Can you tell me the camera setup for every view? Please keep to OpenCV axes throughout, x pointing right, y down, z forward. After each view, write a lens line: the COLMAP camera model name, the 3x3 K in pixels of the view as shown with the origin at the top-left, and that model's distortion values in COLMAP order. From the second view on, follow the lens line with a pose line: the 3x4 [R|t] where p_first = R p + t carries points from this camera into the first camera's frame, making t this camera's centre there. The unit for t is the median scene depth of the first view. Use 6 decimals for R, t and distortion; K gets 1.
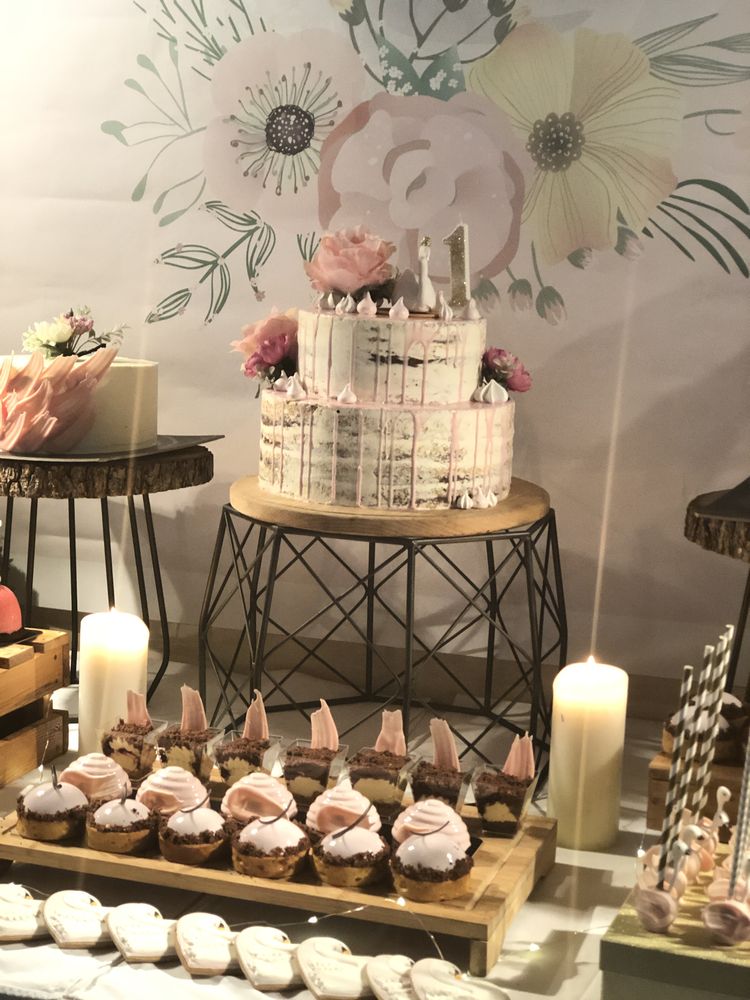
lens RADIAL K [[1632.7, 0, 387.4], [0, 1632.7, 500.3], [0, 0, 1]] dist [0.004691, 0.053394]
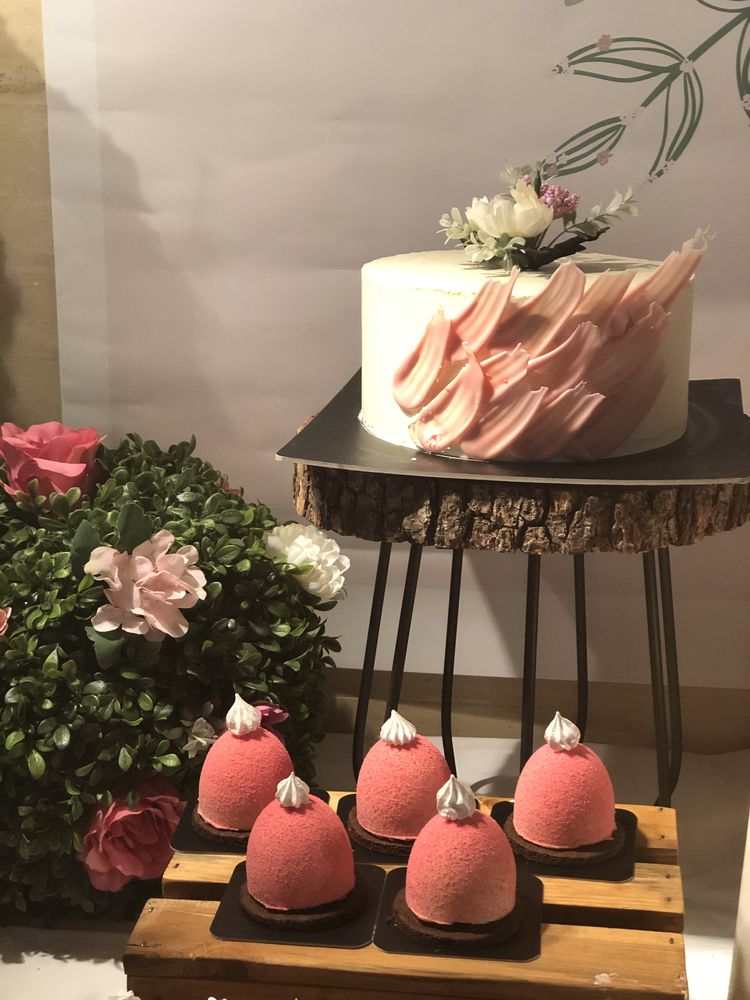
lens RADIAL K [[1665.2, 0, 375.0], [0, 1665.2, 500.0], [0, 0, 1]] dist [-0.121381, 1.063855]
pose [[0.972518, -0.083401, 0.217379, -0.391599], [0.054429, 0.989210, 0.136021, -0.093234], [-0.226378, -0.120451, 0.966563, 0.511515]]
